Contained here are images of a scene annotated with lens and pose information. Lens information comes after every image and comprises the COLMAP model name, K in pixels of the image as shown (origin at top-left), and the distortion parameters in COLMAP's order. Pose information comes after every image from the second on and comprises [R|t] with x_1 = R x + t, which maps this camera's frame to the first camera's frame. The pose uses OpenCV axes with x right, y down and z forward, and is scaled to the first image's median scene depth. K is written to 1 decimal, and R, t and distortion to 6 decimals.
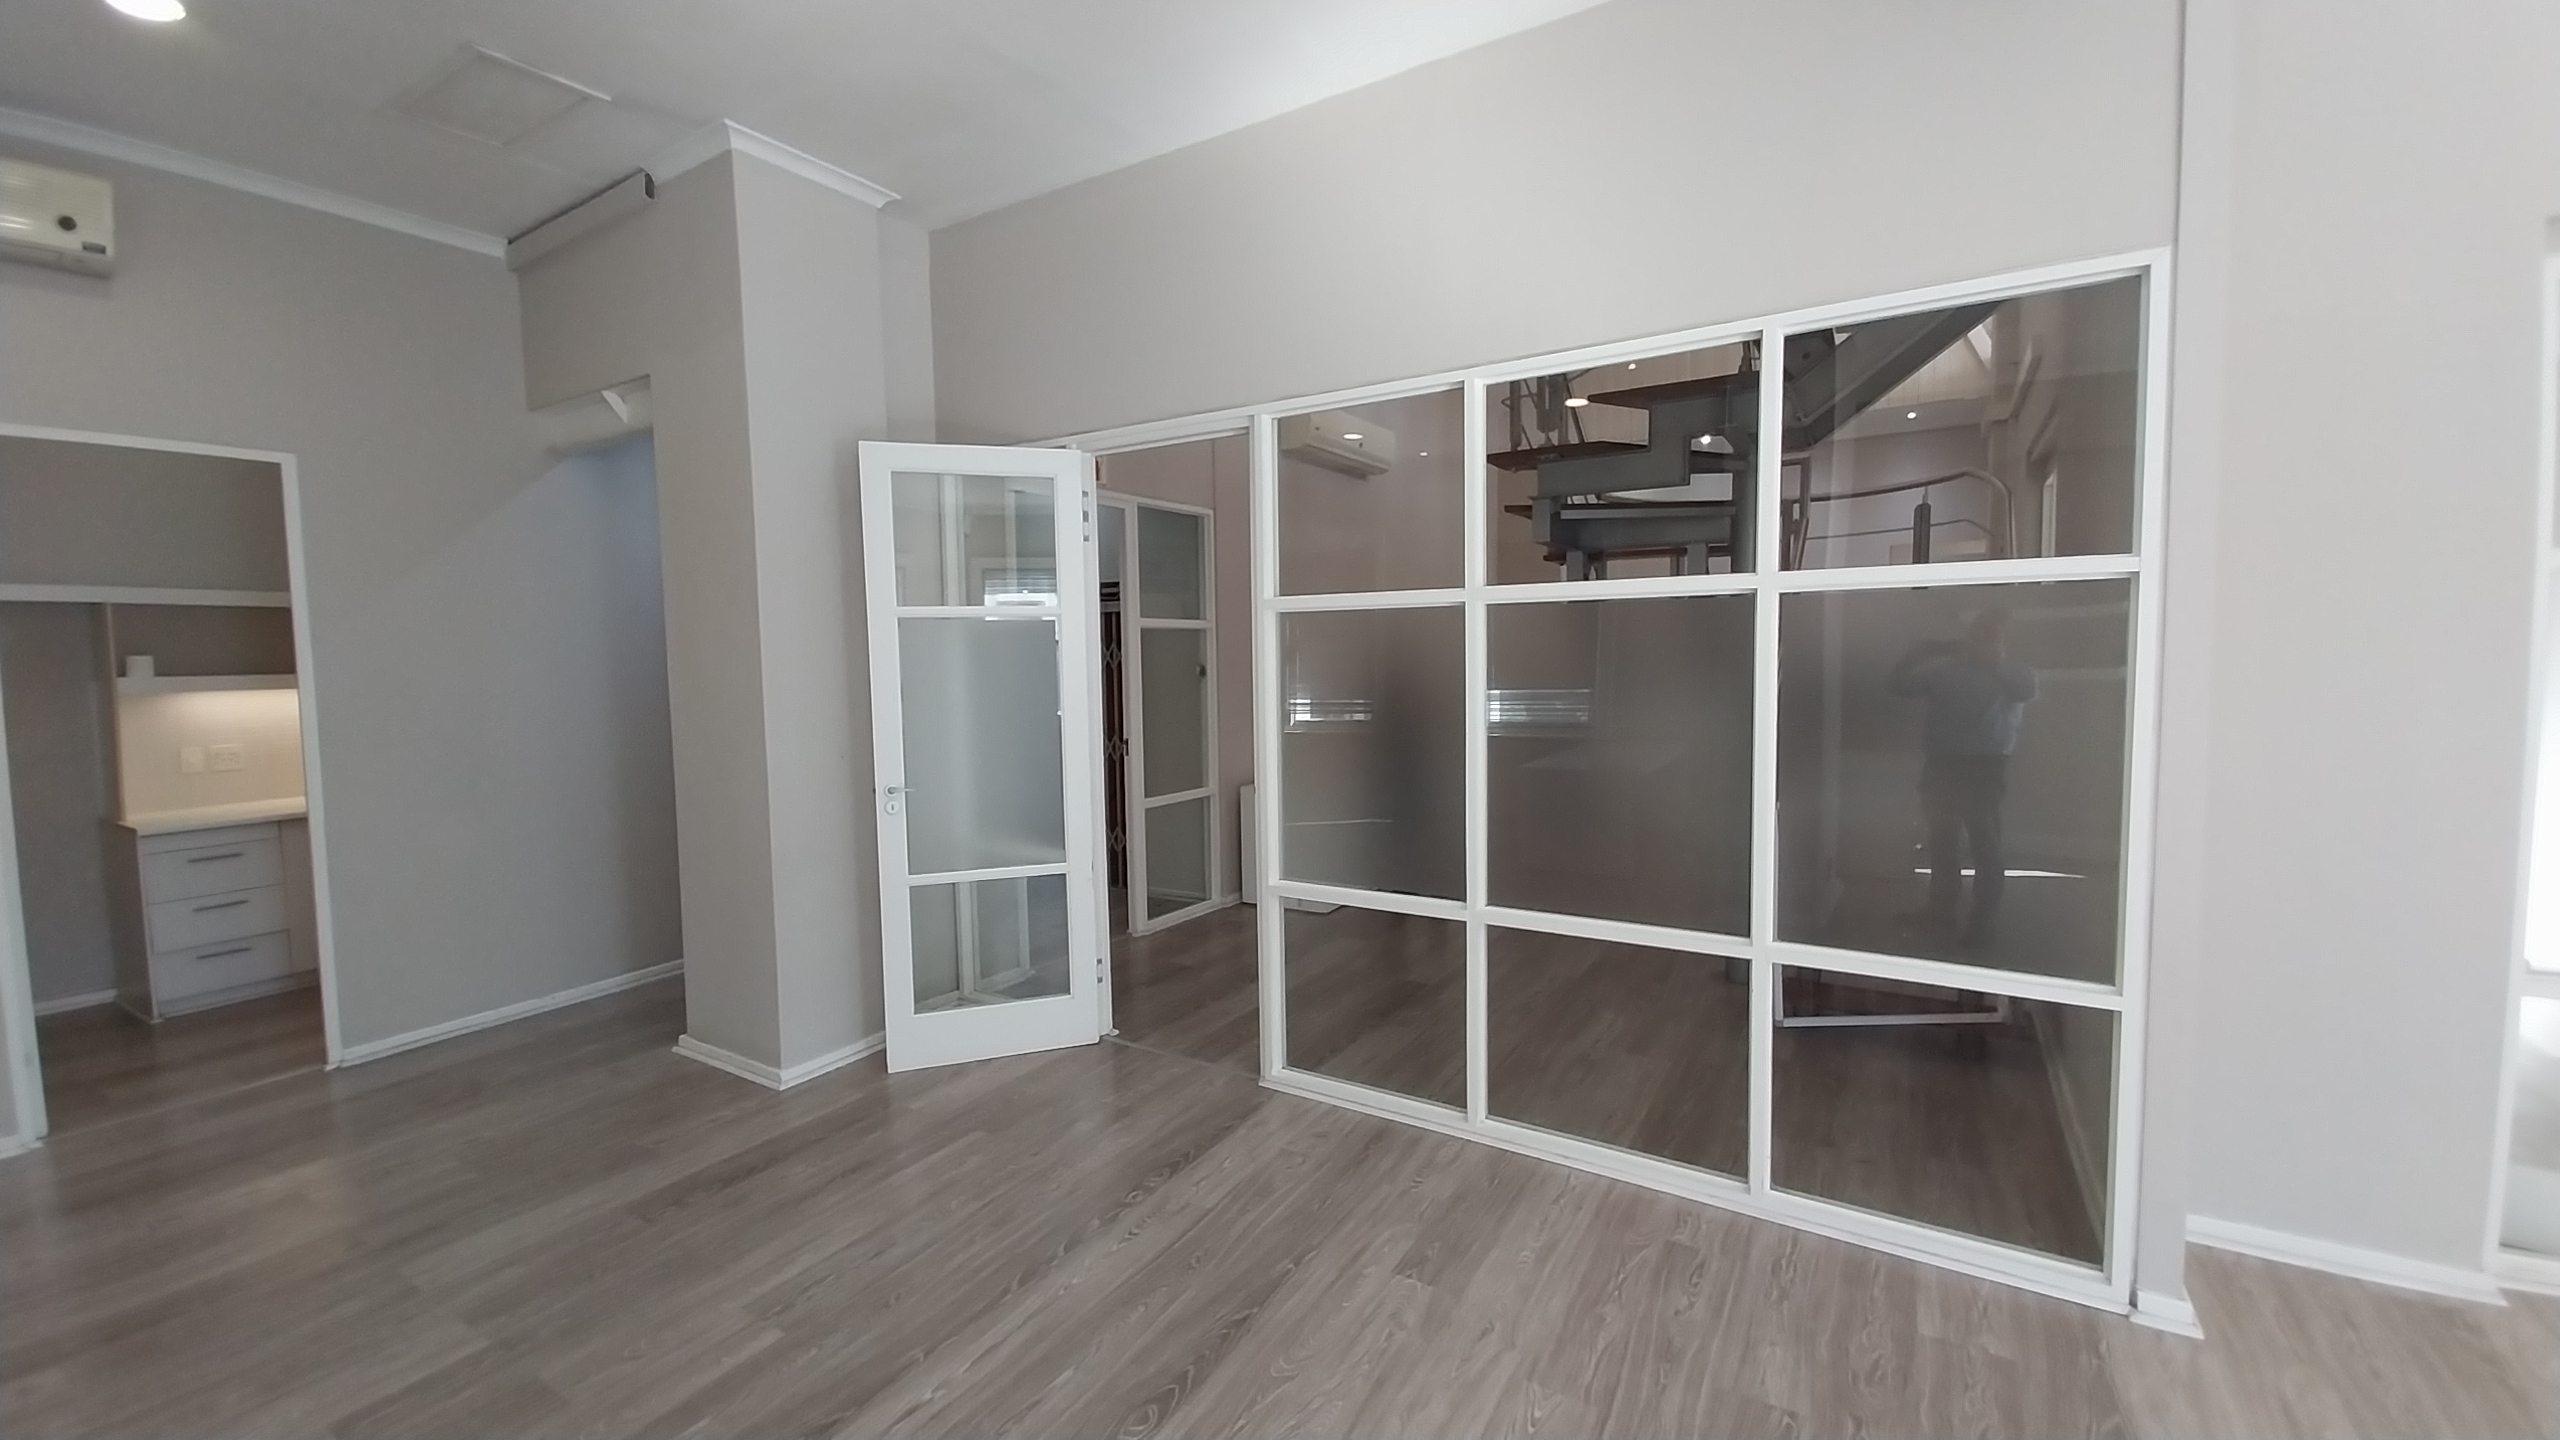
lens RADIAL K [[1005.0, 0, 1297.9], [0, 1005.0, 722.1], [0, 0, 1]] dist [0.011118, -0.009506]
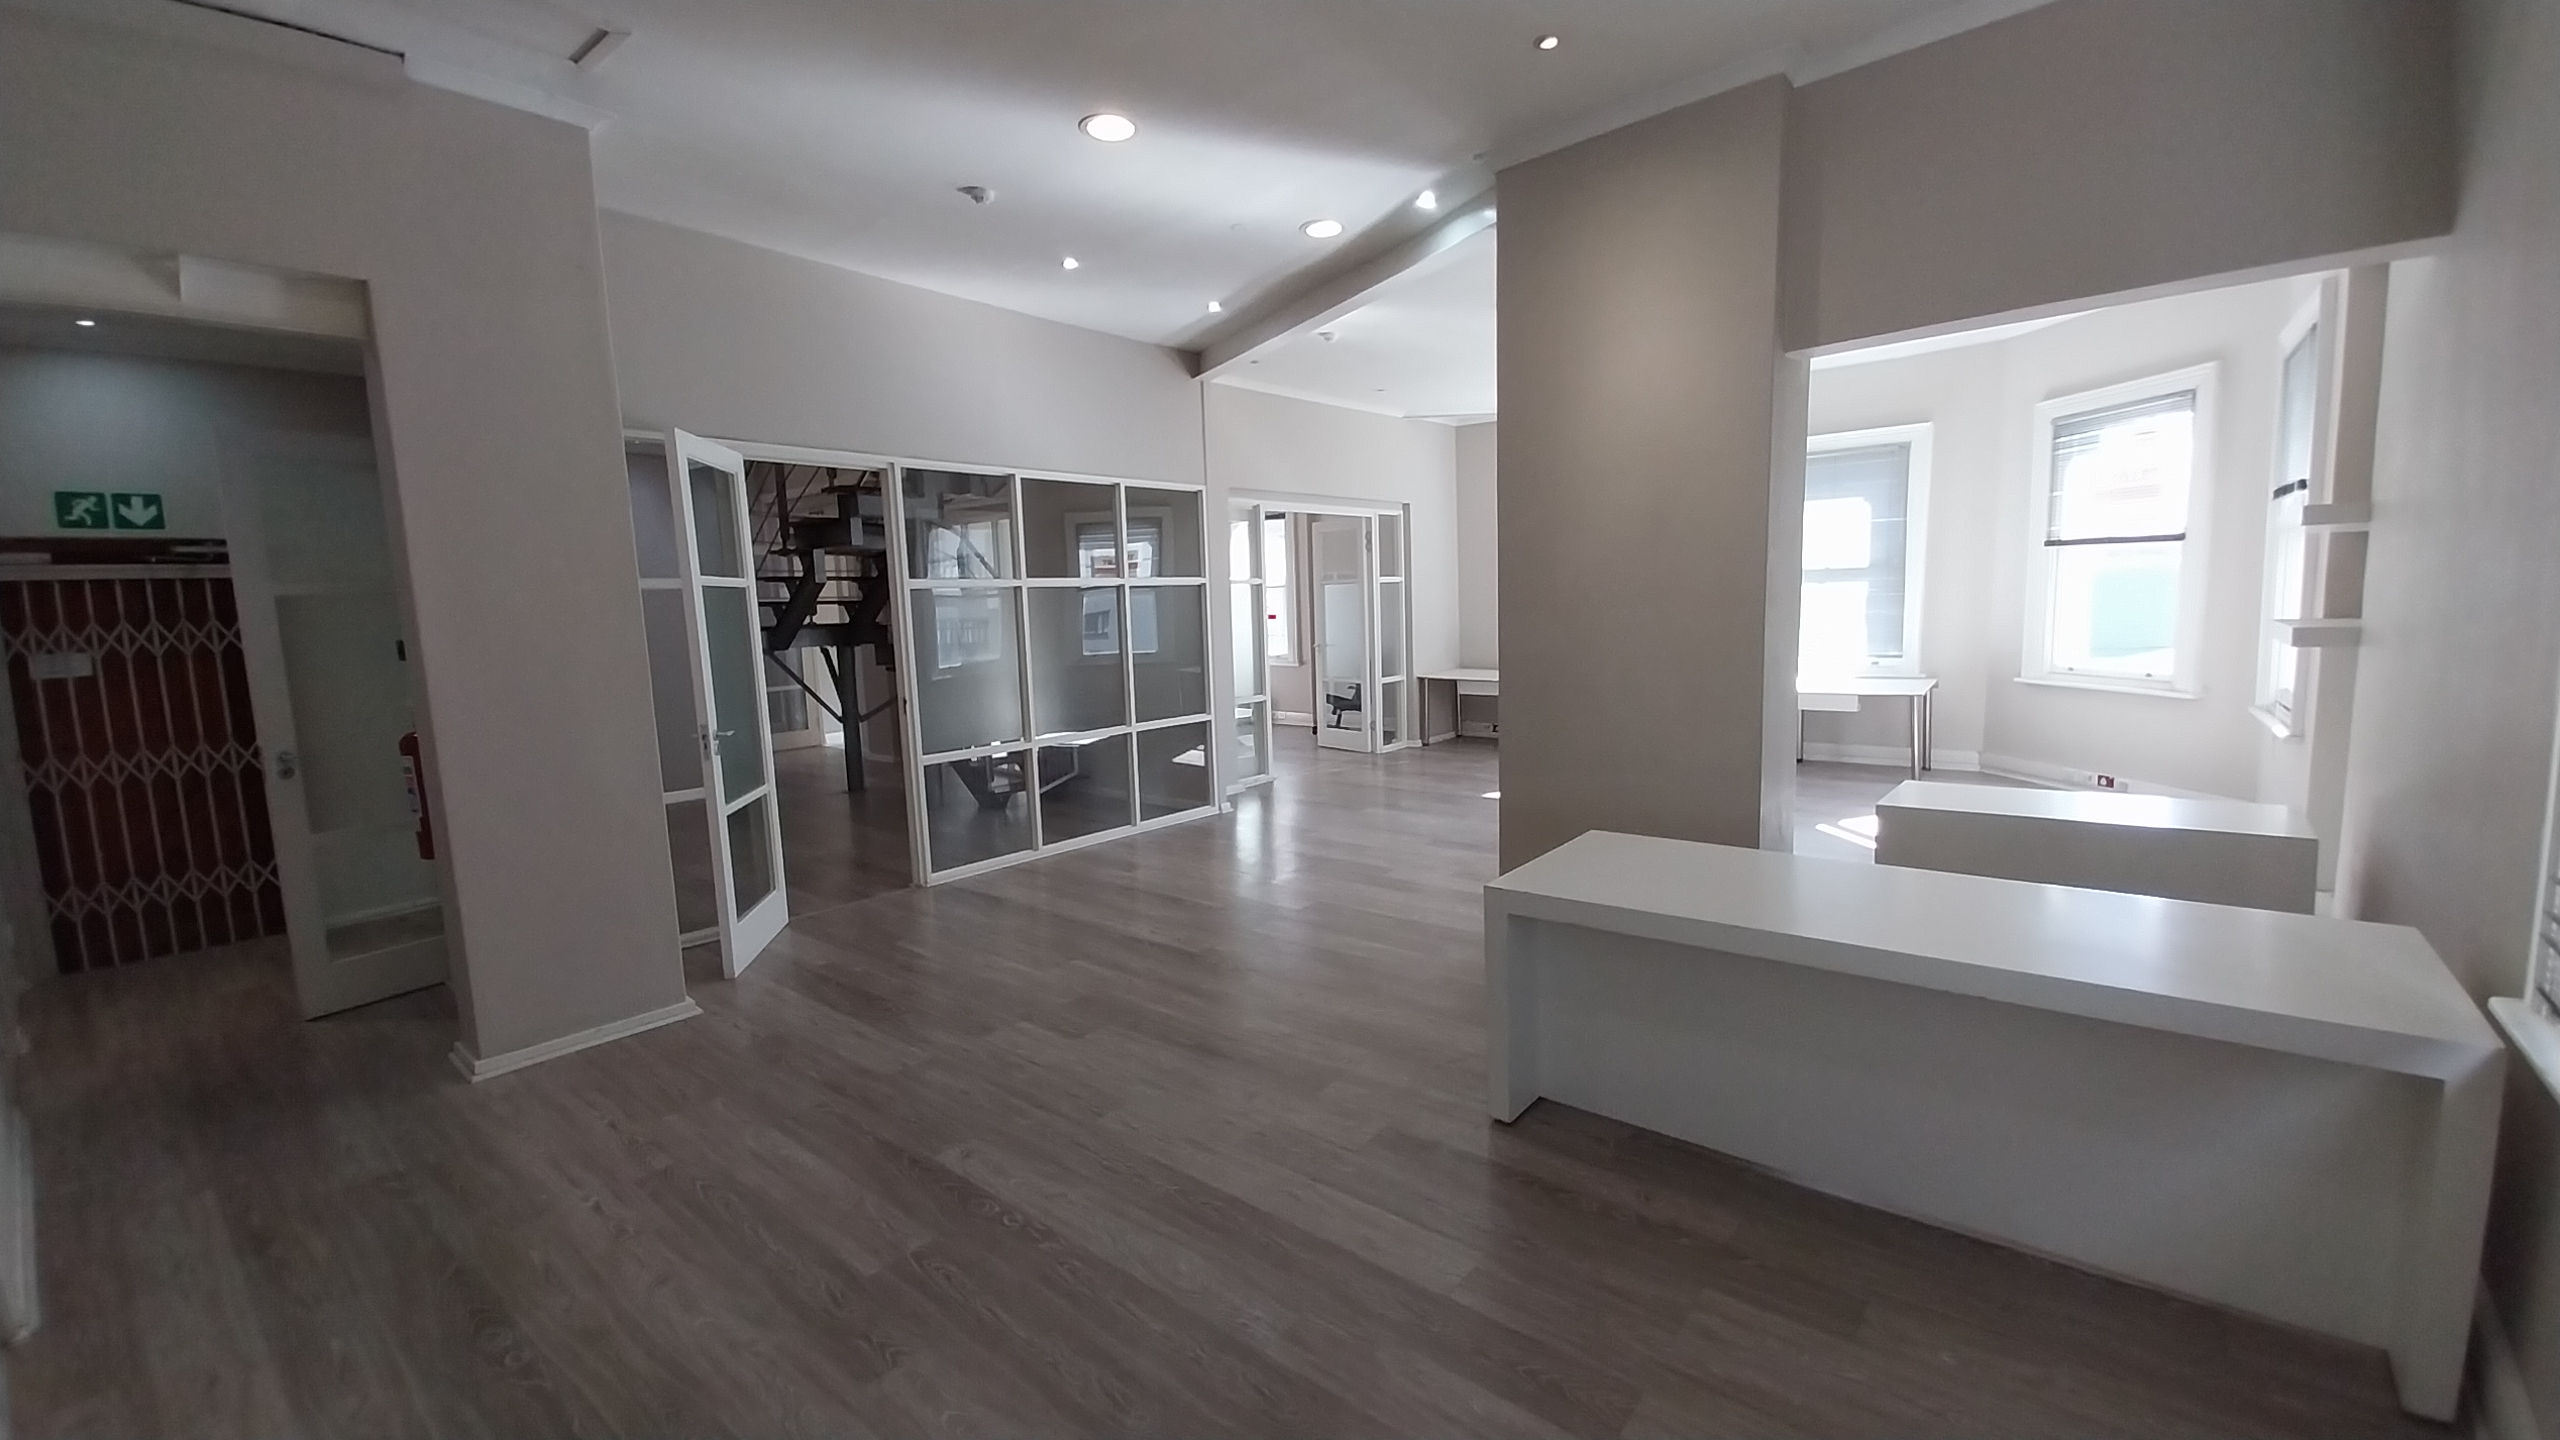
lens RADIAL K [[1005.0, 0, 1282.6], [0, 1005.0, 719.7], [0, 0, 1]] dist [0.011118, -0.009506]
pose [[0.148063, -0.106177, 0.983262, -1.462612], [0.094101, 0.991222, 0.092867, 0.004702], [-0.984491, 0.078776, 0.156754, 0.172974]]
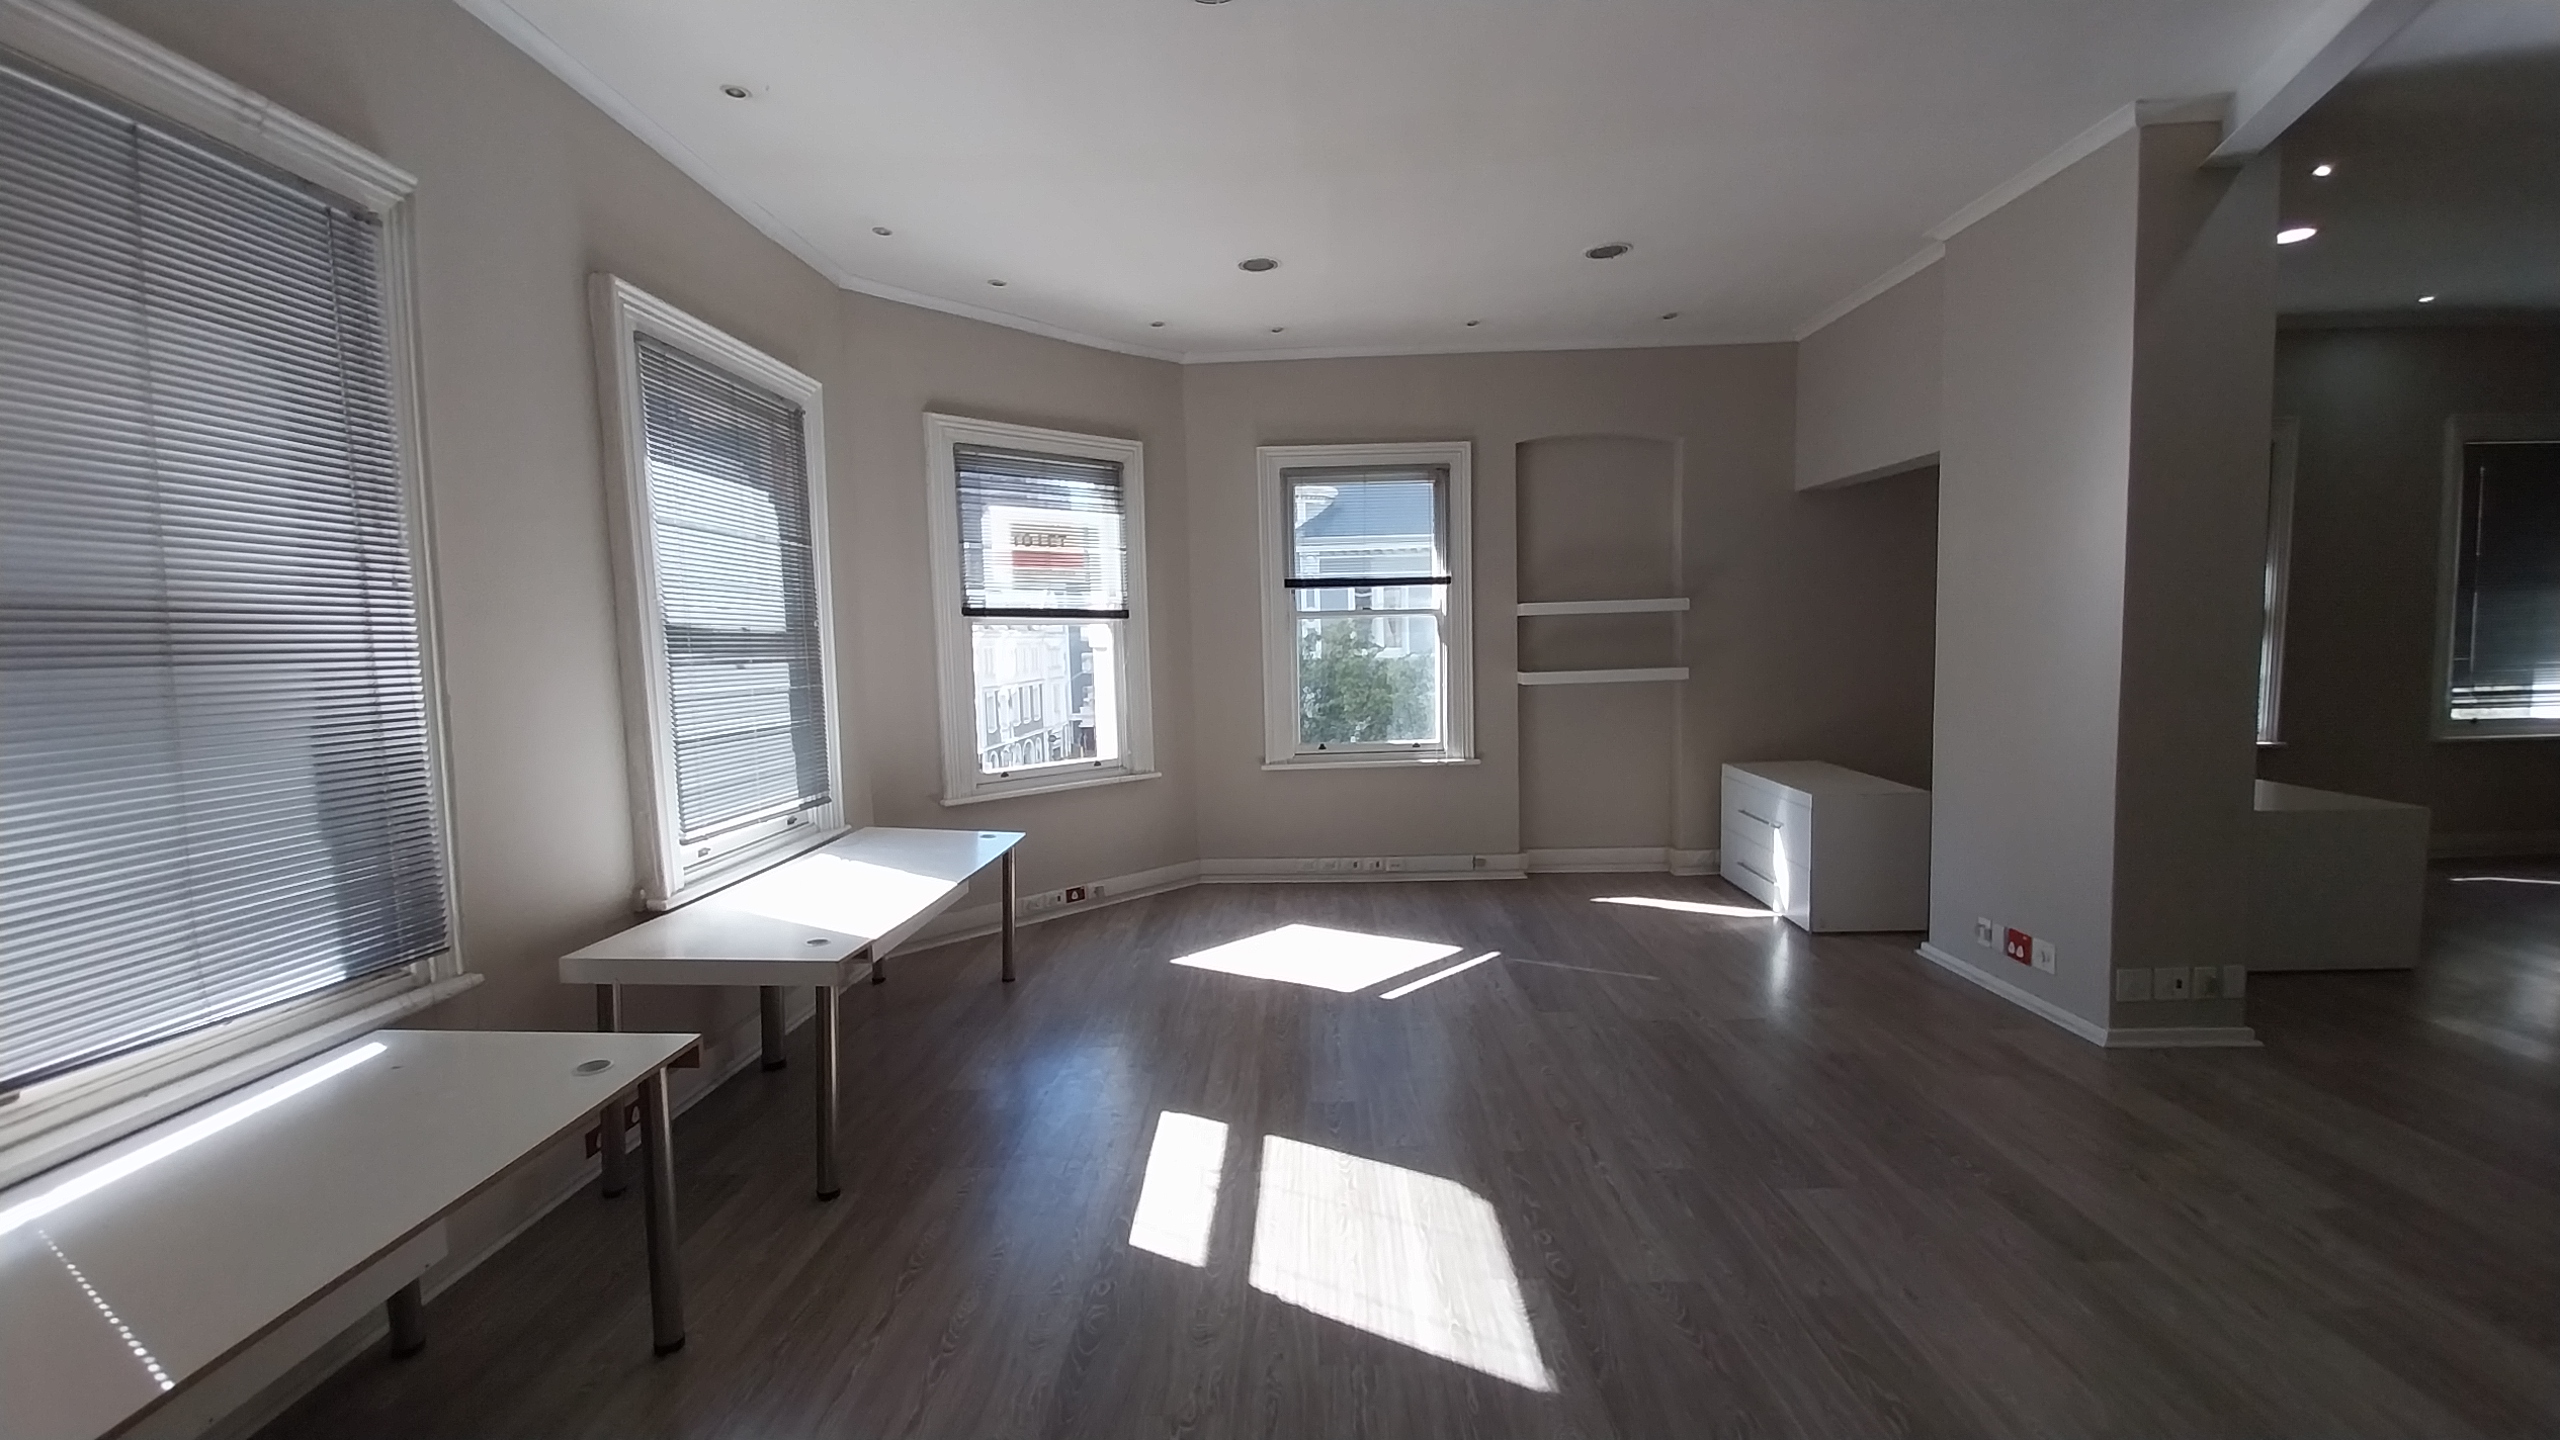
lens RADIAL K [[1005.0, 0, 1290.7], [0, 1005.0, 720.7], [0, 0, 1]] dist [0.011118, -0.009506]
pose [[-0.862680, 0.079526, -0.499459, 1.071103], [0.009568, 0.989949, 0.141099, -0.058240], [0.505660, 0.116944, -0.854770, 0.473245]]
